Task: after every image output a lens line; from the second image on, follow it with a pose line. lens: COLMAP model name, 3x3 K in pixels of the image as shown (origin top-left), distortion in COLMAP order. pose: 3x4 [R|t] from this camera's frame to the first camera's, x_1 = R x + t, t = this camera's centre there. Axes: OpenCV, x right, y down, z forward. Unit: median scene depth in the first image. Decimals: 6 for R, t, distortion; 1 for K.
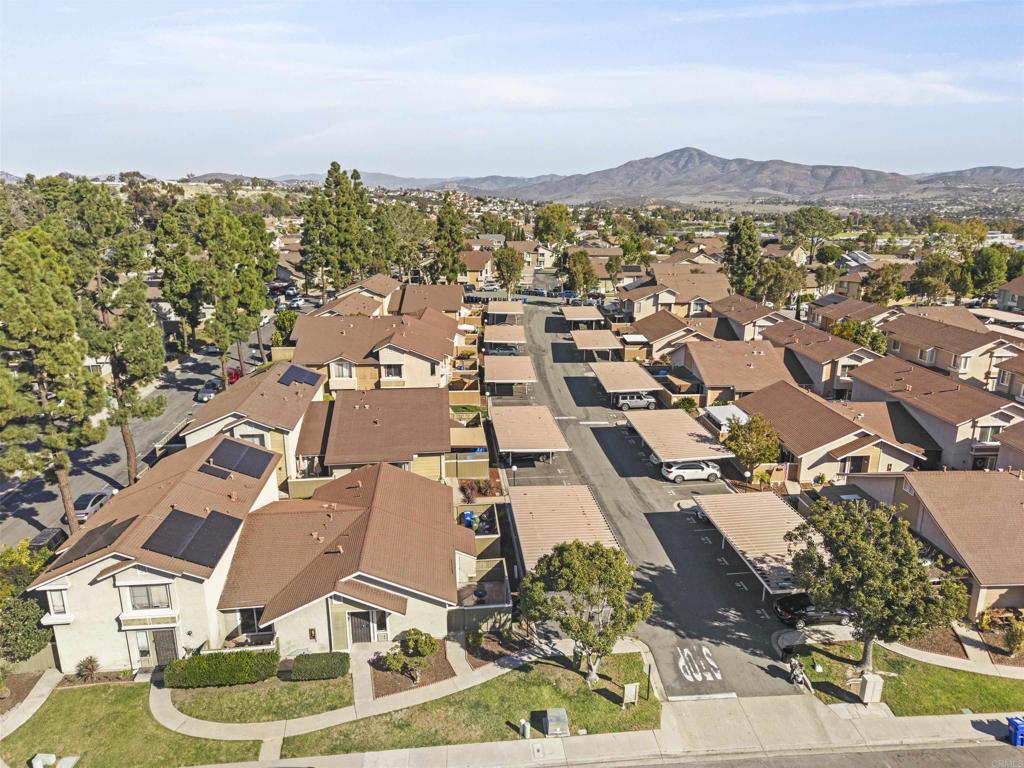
lens RADIAL K [[692.3, 0, 518.3], [0, 692.3, 386.0], [0, 0, 1]] dist [0.053778, -0.001425]
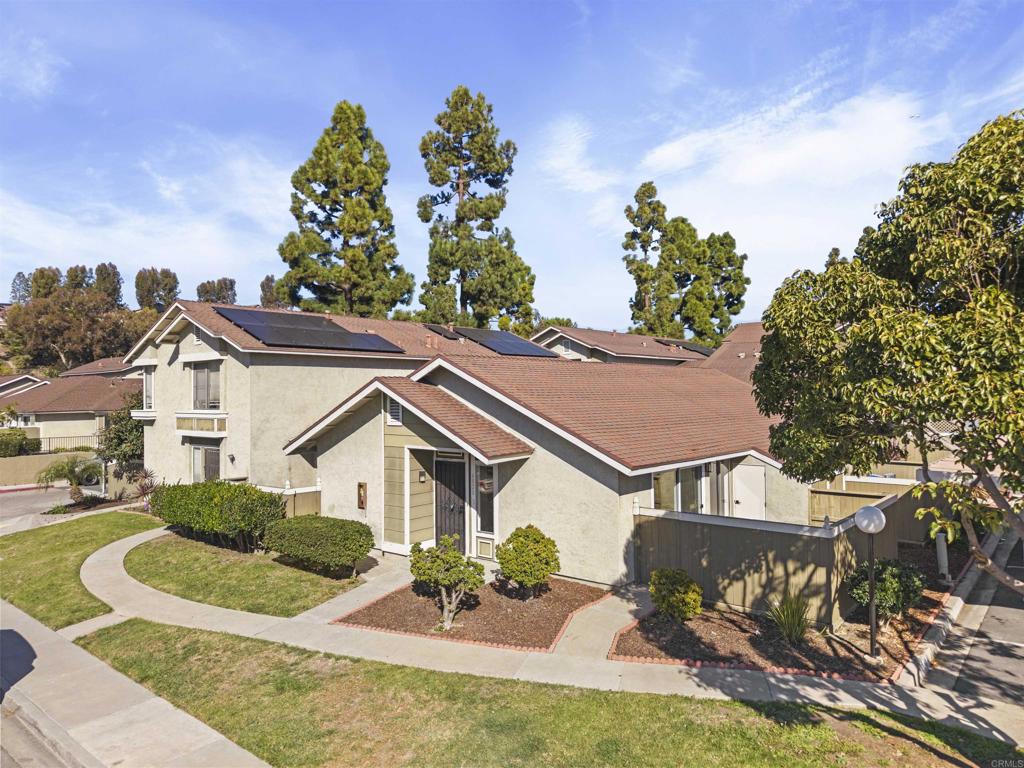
lens RADIAL K [[692.3, 0, 518.3], [0, 692.3, 386.0], [0, 0, 1]] dist [0.053778, -0.001425]
pose [[0.698020, -0.018650, -0.715835, 0.116760], [-0.186276, 0.960516, -0.206666, 0.353322], [0.691425, 0.277600, 0.666985, 0.724001]]
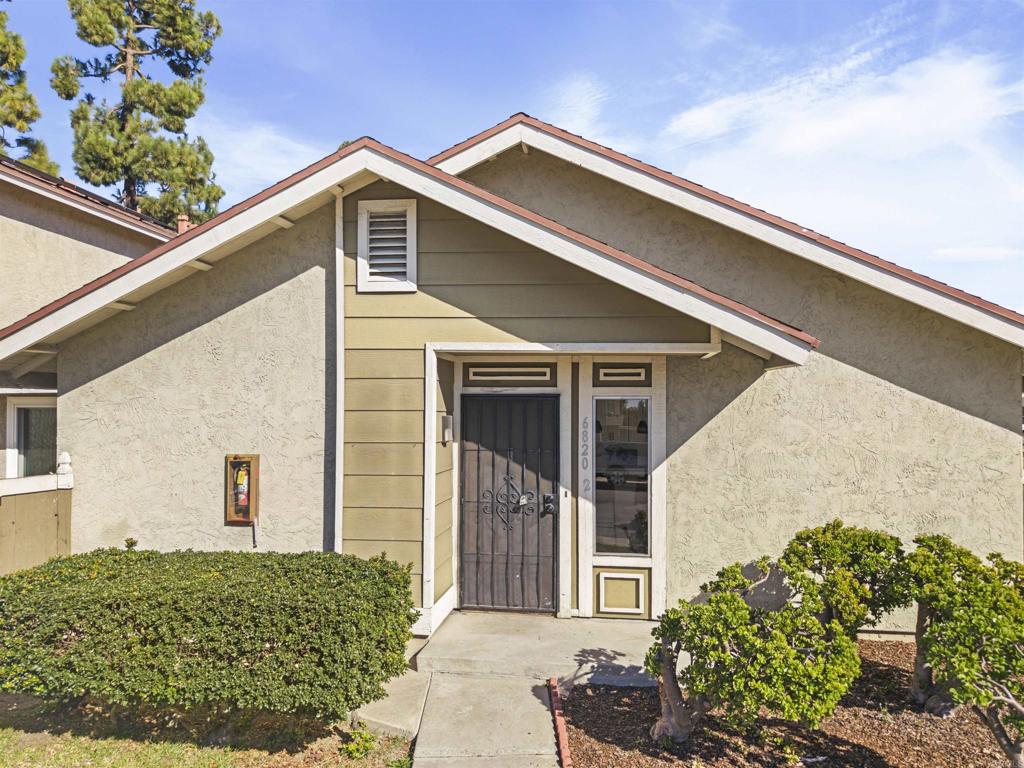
lens RADIAL K [[703.7, 0, 515.2], [0, 703.7, 408.6], [0, 0, 1]] dist [0.004386, 0.001640]
pose [[0.969653, 0.000110, -0.244487, -0.180110], [-0.070555, 0.957579, -0.279399, 0.371836], [0.234085, 0.288170, 0.928527, 0.829246]]
